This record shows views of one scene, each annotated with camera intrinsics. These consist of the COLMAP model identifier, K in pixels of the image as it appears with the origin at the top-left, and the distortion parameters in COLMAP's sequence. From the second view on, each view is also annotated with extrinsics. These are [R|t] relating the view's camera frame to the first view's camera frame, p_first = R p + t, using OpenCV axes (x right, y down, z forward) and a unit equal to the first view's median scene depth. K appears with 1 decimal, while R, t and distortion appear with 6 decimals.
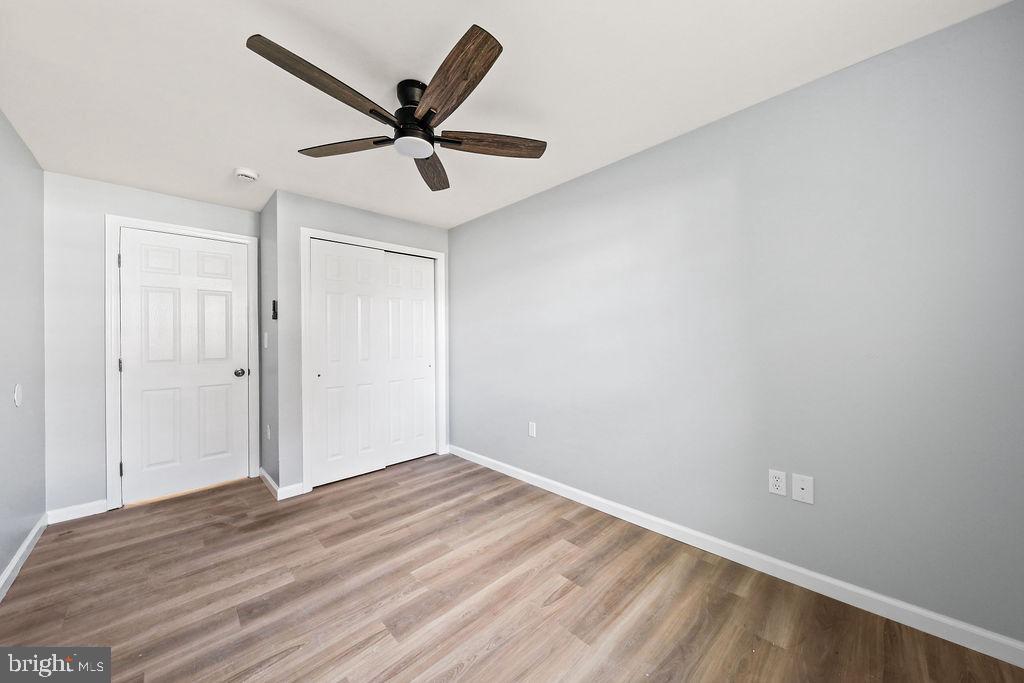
lens RADIAL K [[362.2, 0, 514.1], [0, 362.2, 337.1], [0, 0, 1]] dist [0.001190, -0.000181]
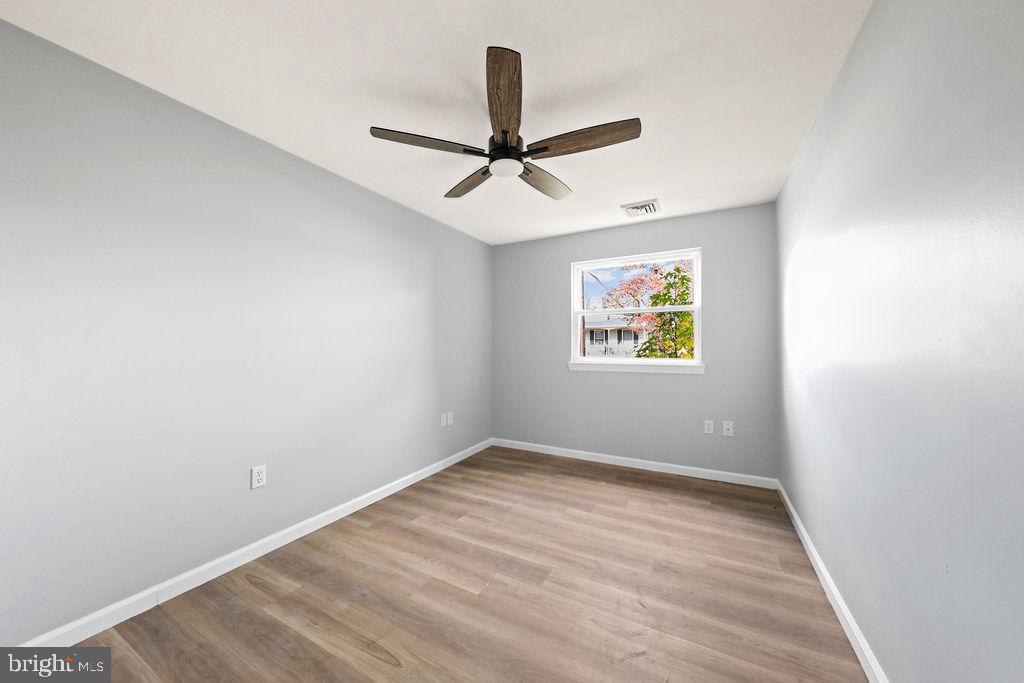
lens RADIAL K [[362.2, 0, 500.6], [0, 362.2, 360.6], [0, 0, 1]] dist [0.001190, -0.000181]
pose [[-0.280354, -0.025789, 0.959550, -1.049572], [0.005397, 0.999581, 0.028442, 0.018337], [-0.959881, 0.013153, -0.280097, 1.059516]]
